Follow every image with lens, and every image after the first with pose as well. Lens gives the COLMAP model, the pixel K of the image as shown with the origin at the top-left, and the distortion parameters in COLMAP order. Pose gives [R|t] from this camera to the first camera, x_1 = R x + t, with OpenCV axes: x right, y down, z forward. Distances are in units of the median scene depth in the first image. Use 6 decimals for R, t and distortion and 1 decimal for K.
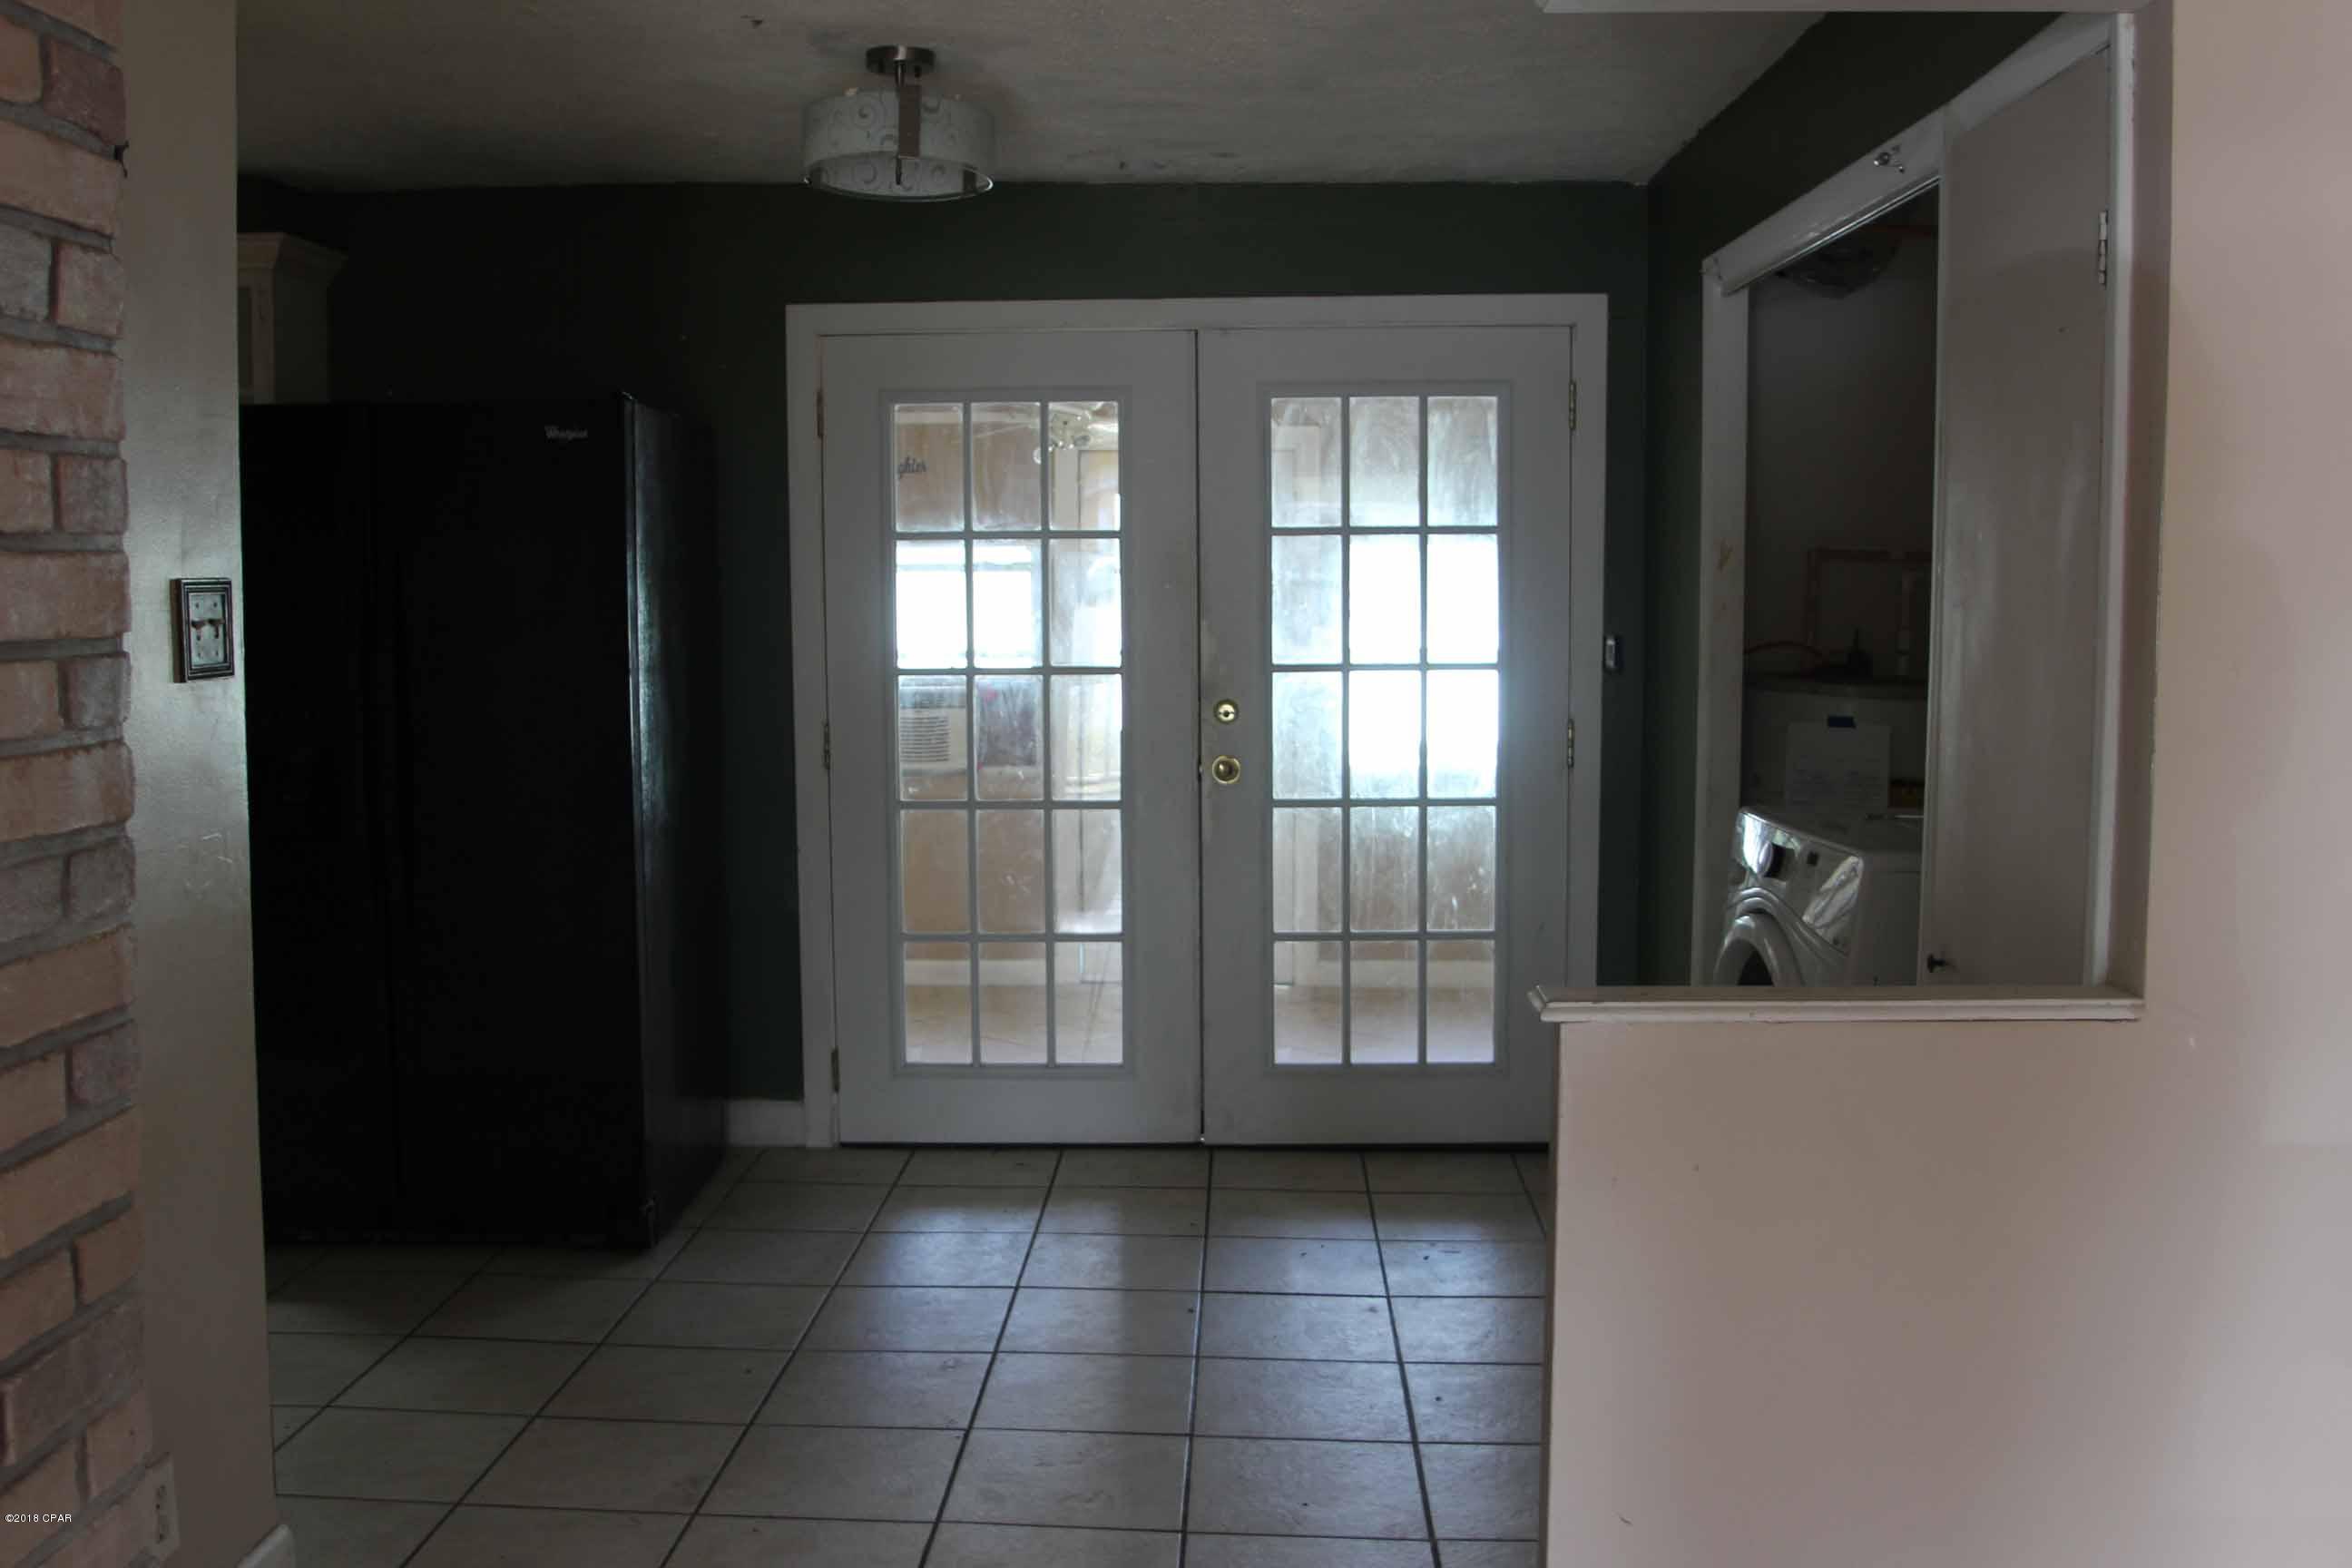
lens RADIAL K [[2167.9, 0, 1149.9], [0, 2167.9, 787.7], [0, 0, 1]] dist [-0.124829, 0.086208]
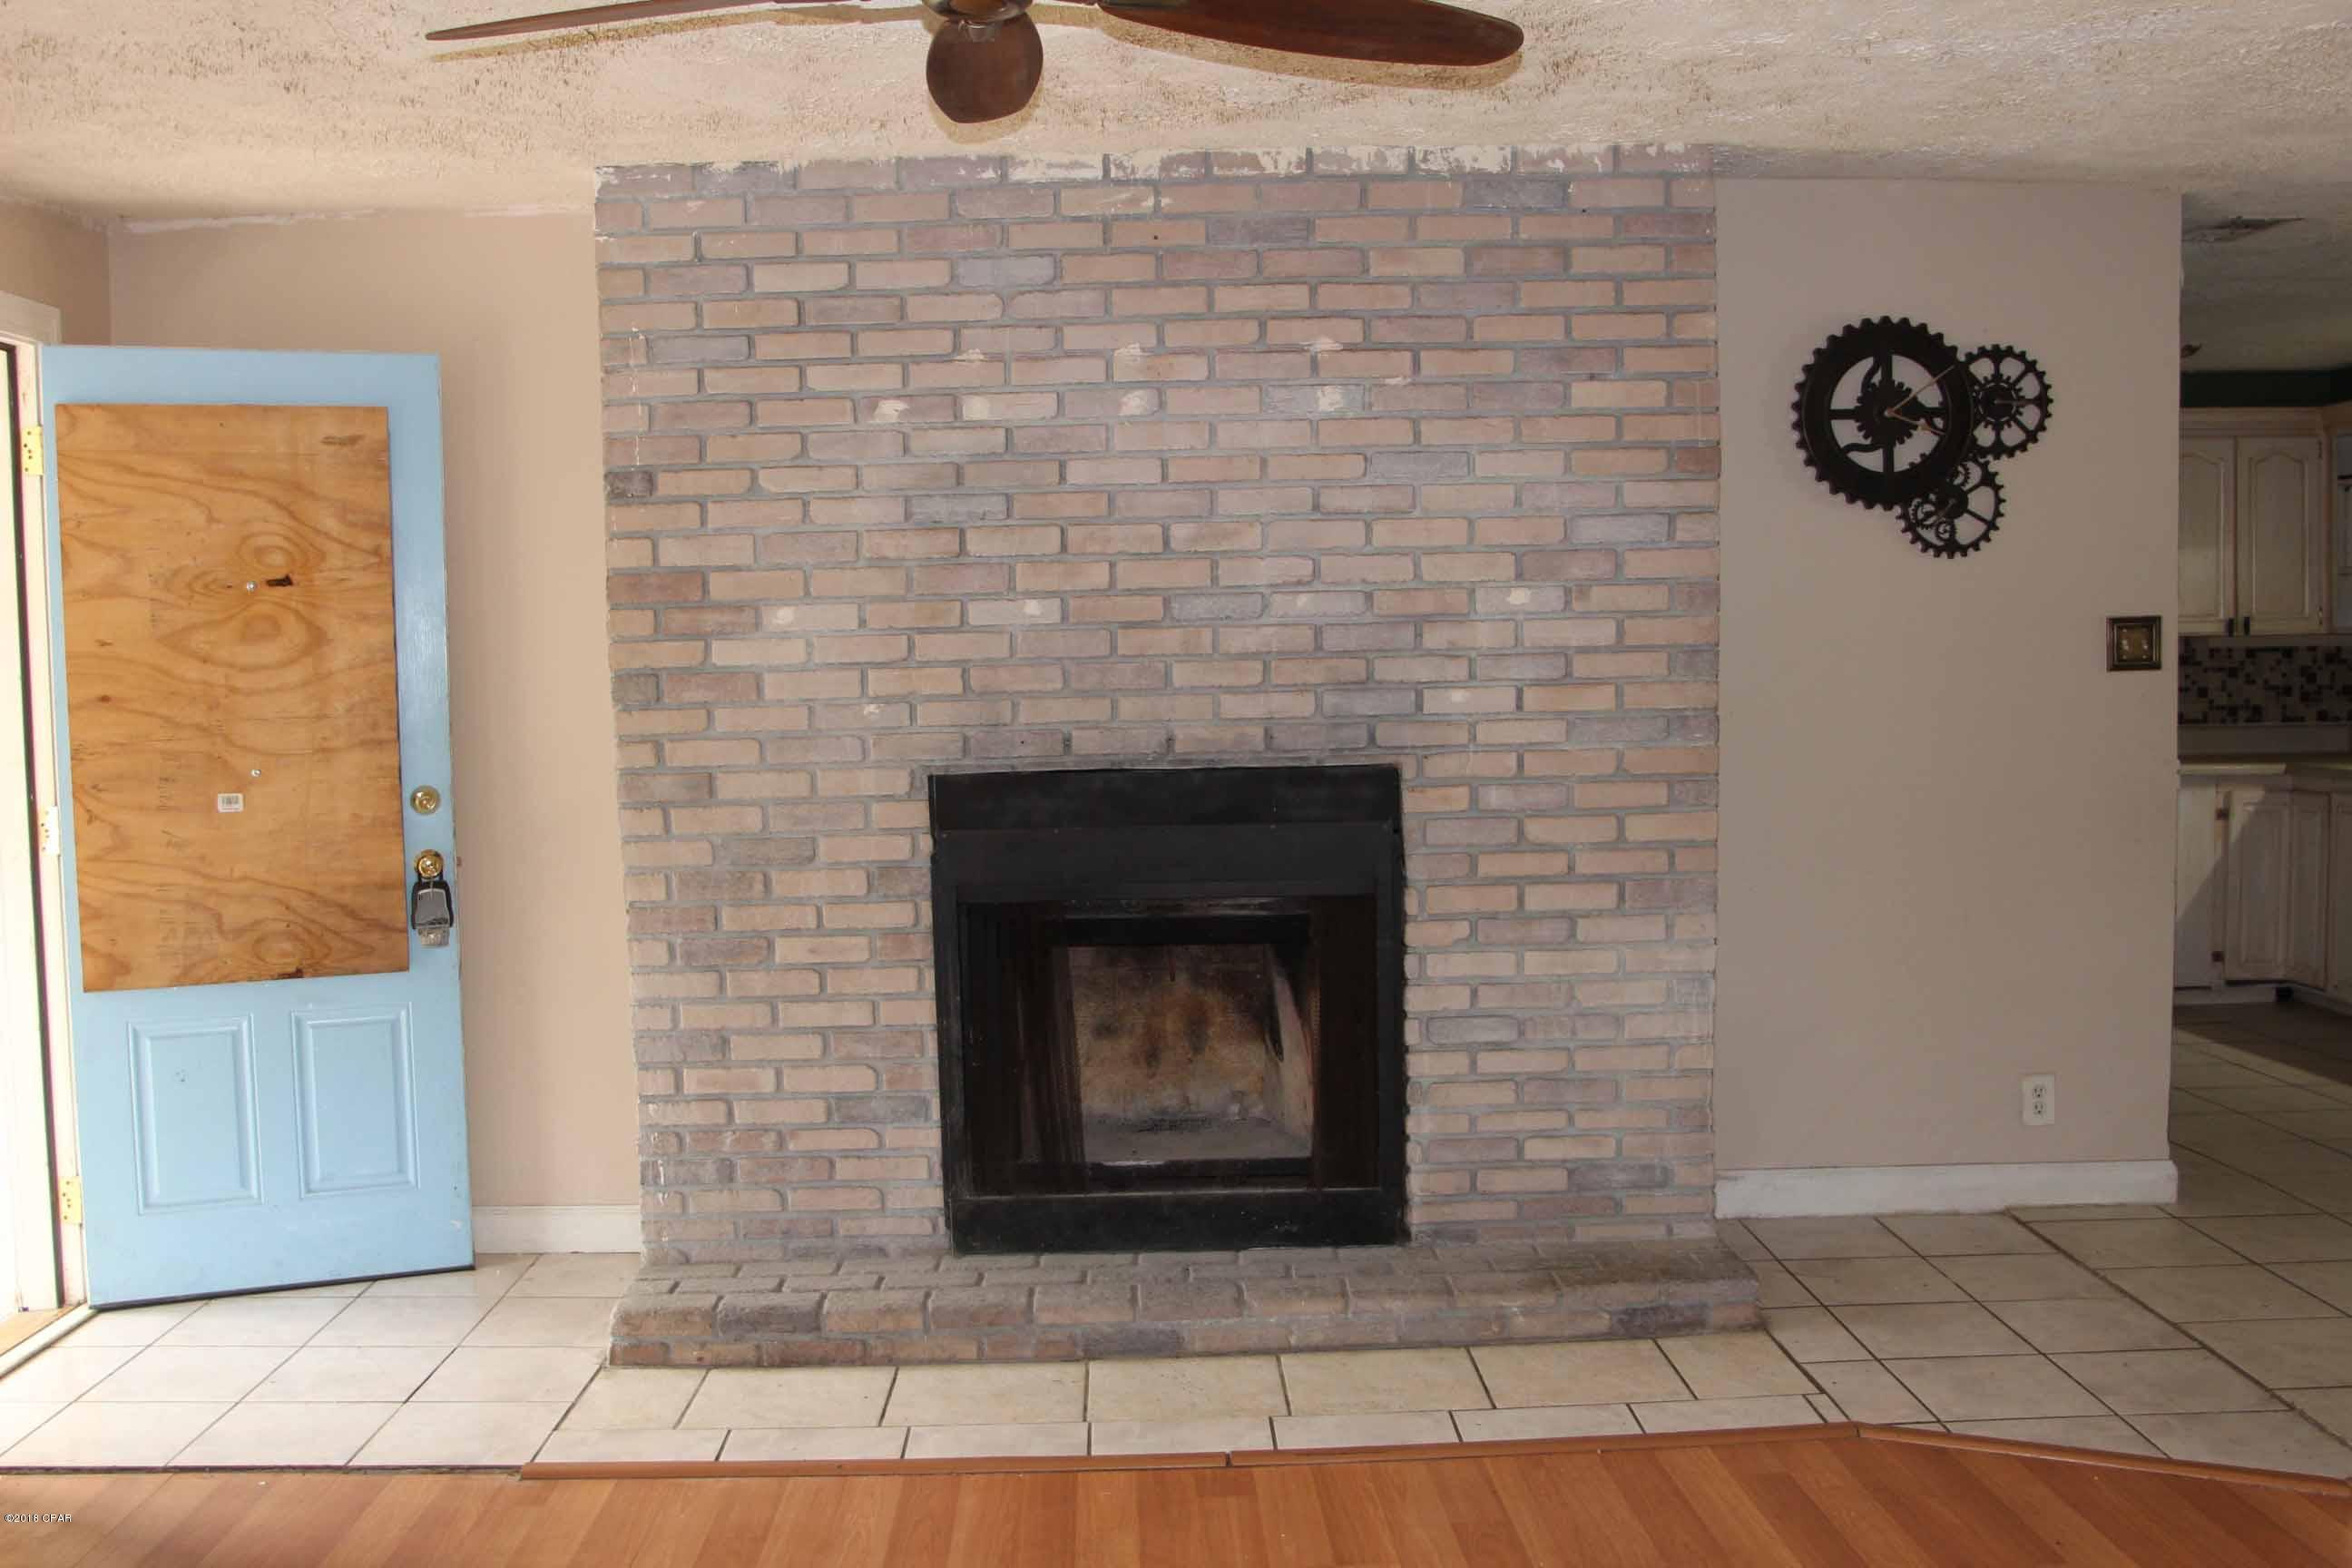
lens RADIAL K [[2167.9, 0, 1149.9], [0, 2167.9, 787.7], [0, 0, 1]] dist [-0.124829, 0.086208]
pose [[0.060728, 0.064485, -0.996069, 1.323185], [-0.071473, 0.995630, 0.060099, 0.000474], [0.995592, 0.067542, 0.065071, 0.034220]]
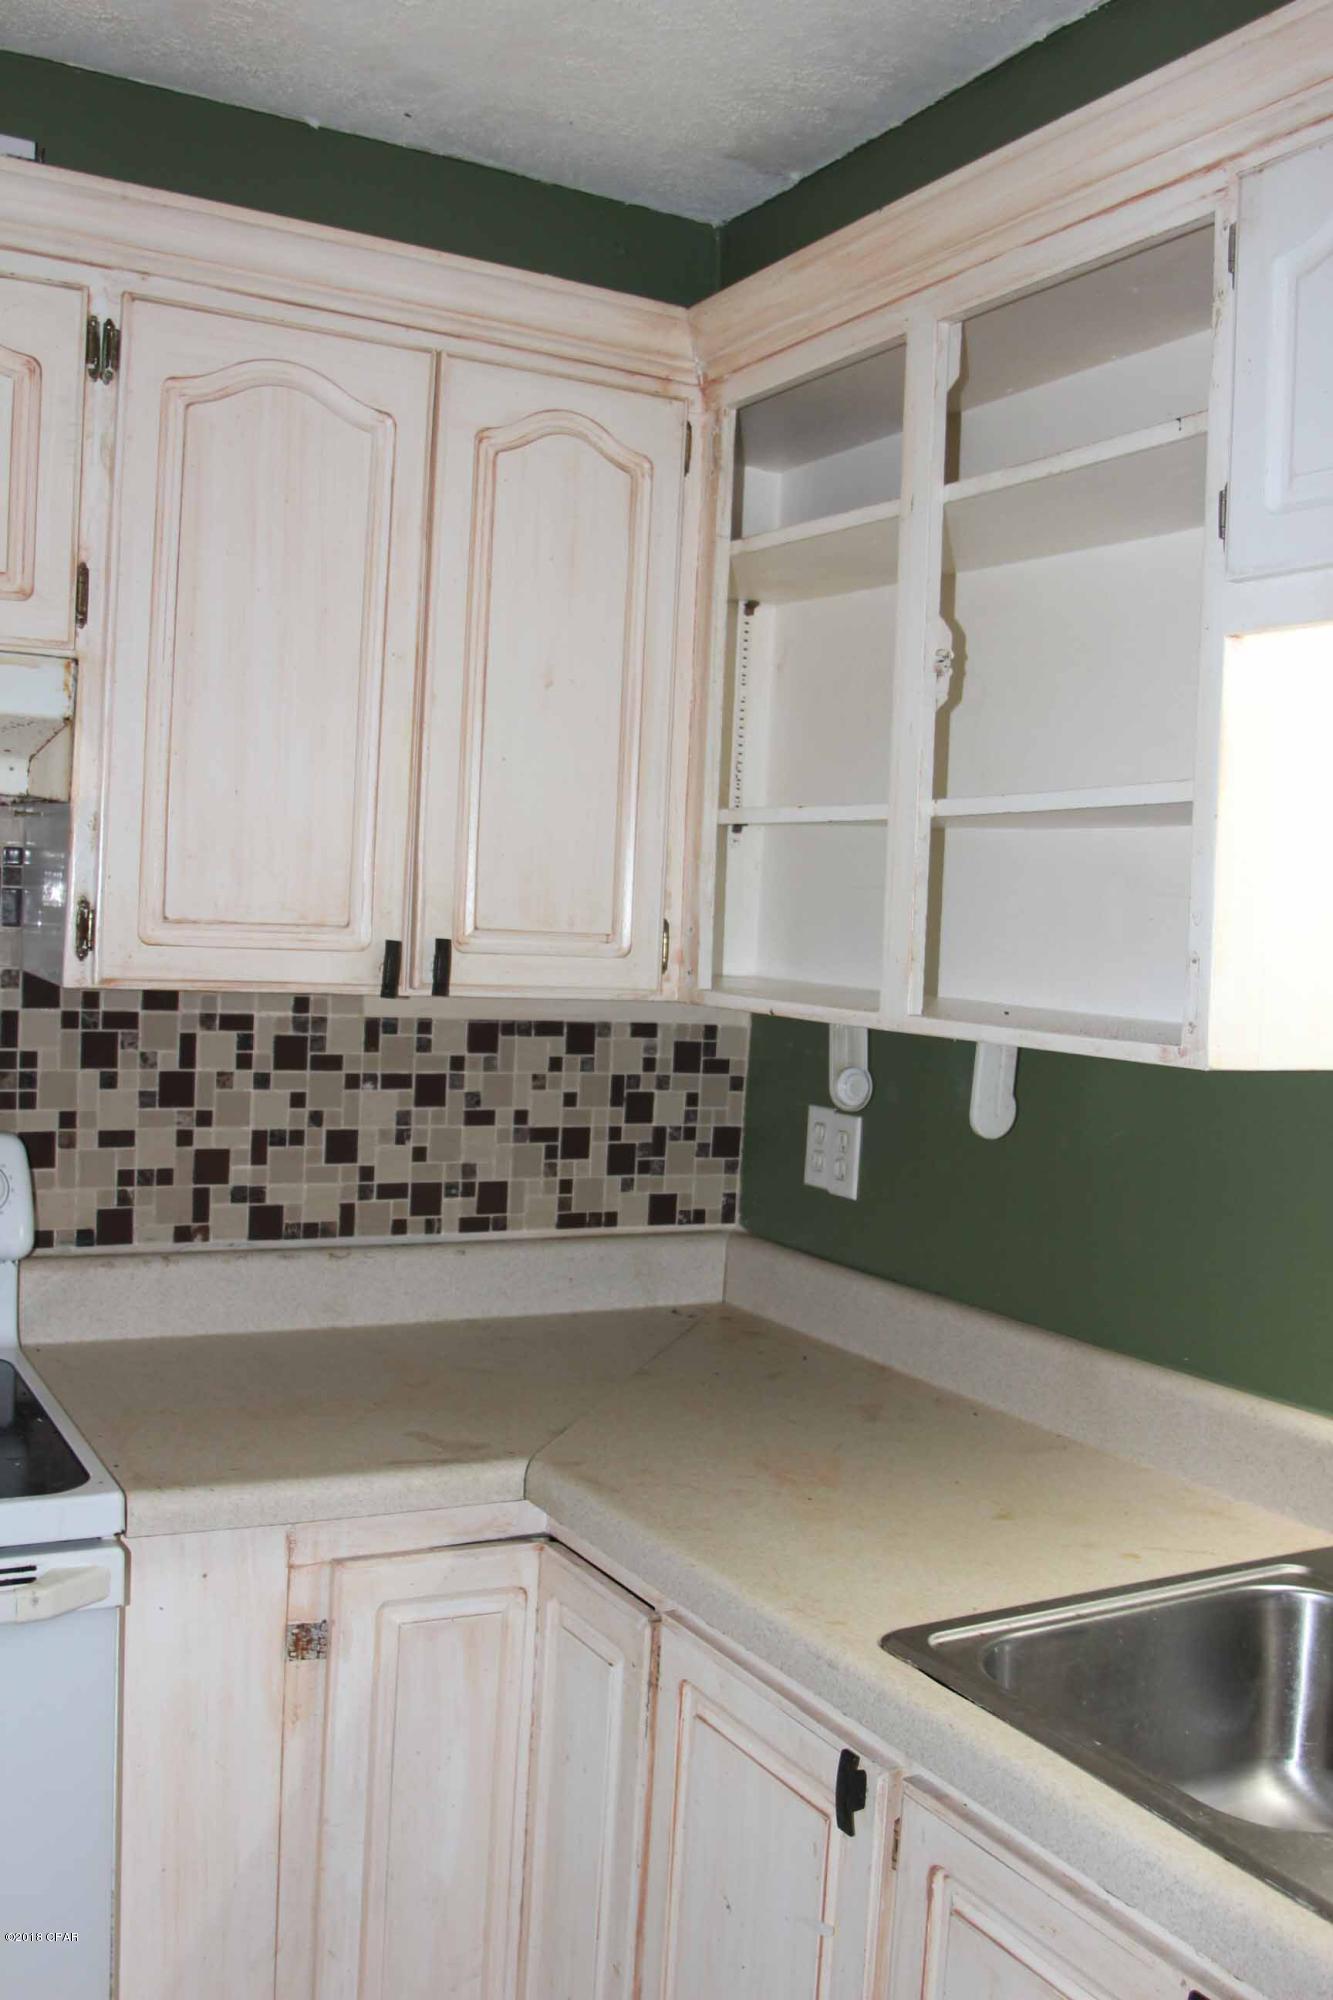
lens RADIAL K [[1843.4, 0, 666.5], [0, 1843.4, 1000.0], [0, 0, 1]] dist [-0.124829, 0.086208]
pose [[0.523521, 0.068142, -0.849283, -0.788306], [-0.131469, 0.991319, -0.001503, -0.153614], [0.841808, 0.112441, 0.527935, 1.389281]]
